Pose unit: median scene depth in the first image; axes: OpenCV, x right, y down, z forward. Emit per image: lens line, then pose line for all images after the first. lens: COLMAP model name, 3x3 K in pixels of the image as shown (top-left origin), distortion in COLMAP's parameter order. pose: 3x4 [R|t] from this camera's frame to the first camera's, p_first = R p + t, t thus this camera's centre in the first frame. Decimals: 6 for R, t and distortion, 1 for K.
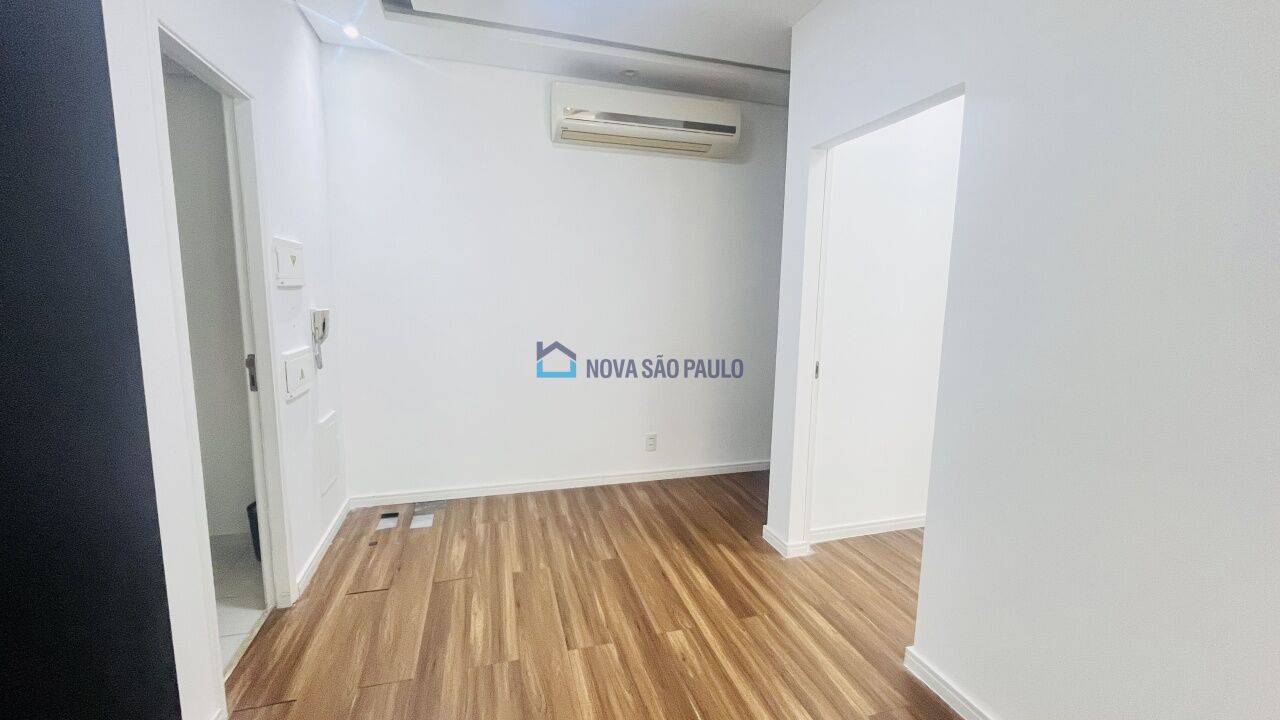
lens RADIAL K [[517.7, 0, 639.7], [0, 517.7, 358.3], [0, 0, 1]] dist [0.002585, -0.001637]
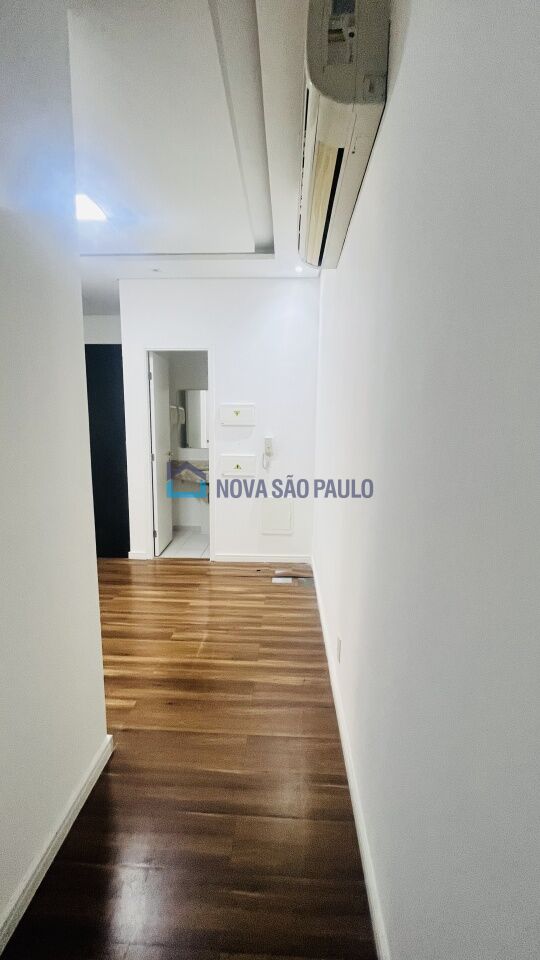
lens RADIAL K [[388.3, 0, 269.0], [0, 388.3, 483.1], [0, 0, 1]] dist [0.002585, -0.001637]
pose [[-0.330890, 0.119592, -0.936061, 0.711265], [-0.137824, 0.975176, 0.173310, -0.175250], [0.933550, 0.186358, -0.306193, 1.449773]]
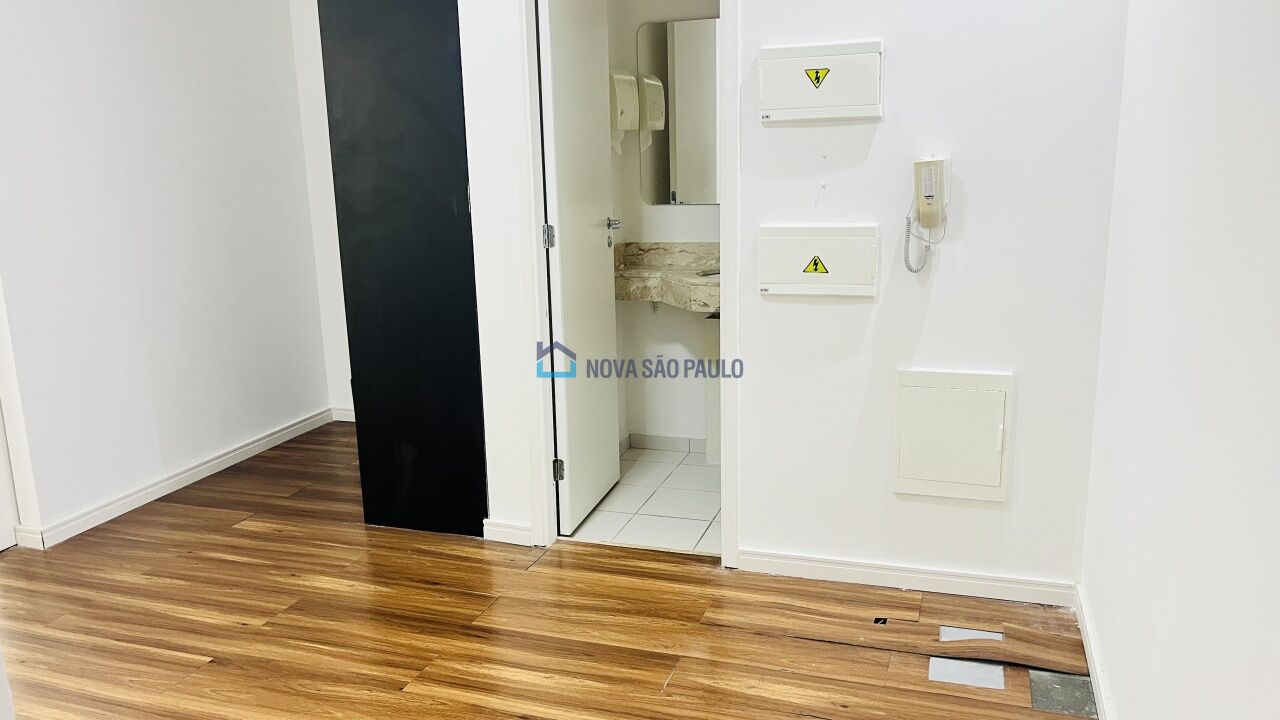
lens RADIAL K [[972.7, 0, 631.9], [0, 972.7, 366.1], [0, 0, 1]] dist [0.047329, -0.044816]
pose [[-0.582843, 0.176927, -0.793089, 0.378523], [-0.089296, 0.956152, 0.278927, -0.142178], [0.807663, 0.233391, -0.541488, 1.329700]]
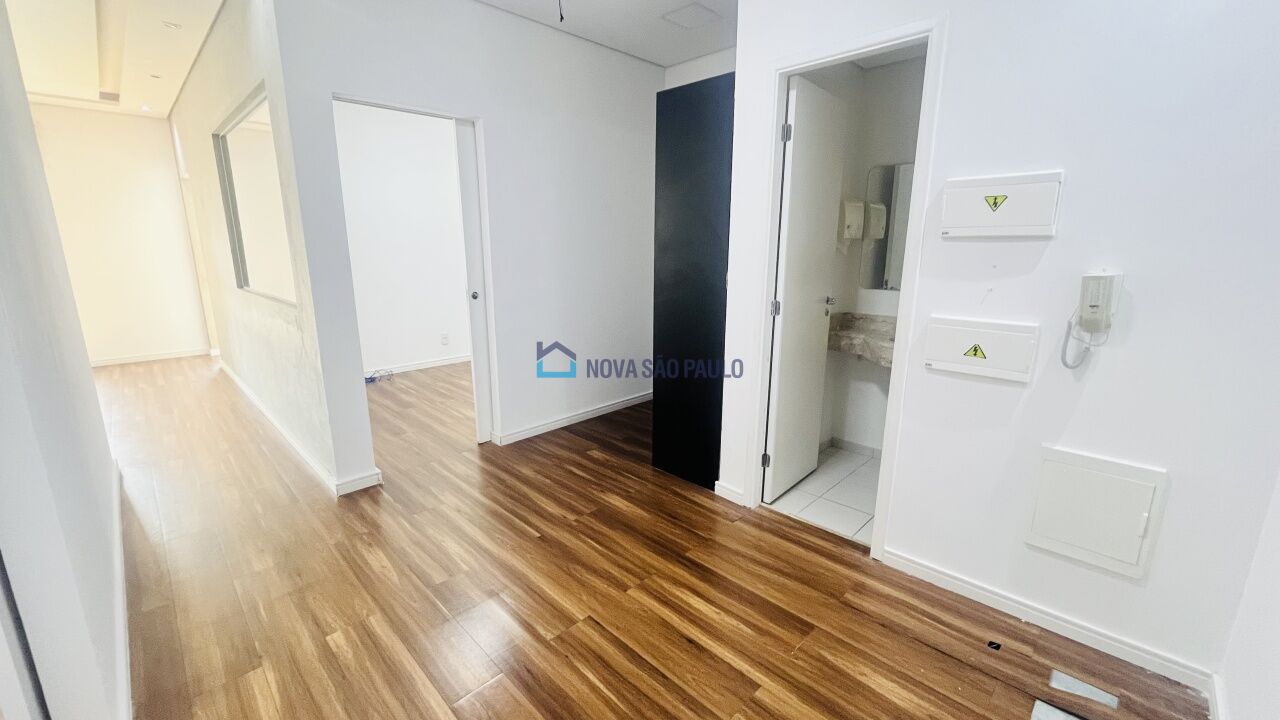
lens RADIAL K [[517.7, 0, 644.2], [0, 517.7, 359.6], [0, 0, 1]] dist [0.002585, -0.001637]
pose [[-0.875330, 0.087948, -0.475460, 0.140731], [-0.079600, 0.943693, 0.321105, -0.150441], [0.476929, 0.318919, -0.819042, 1.261445]]
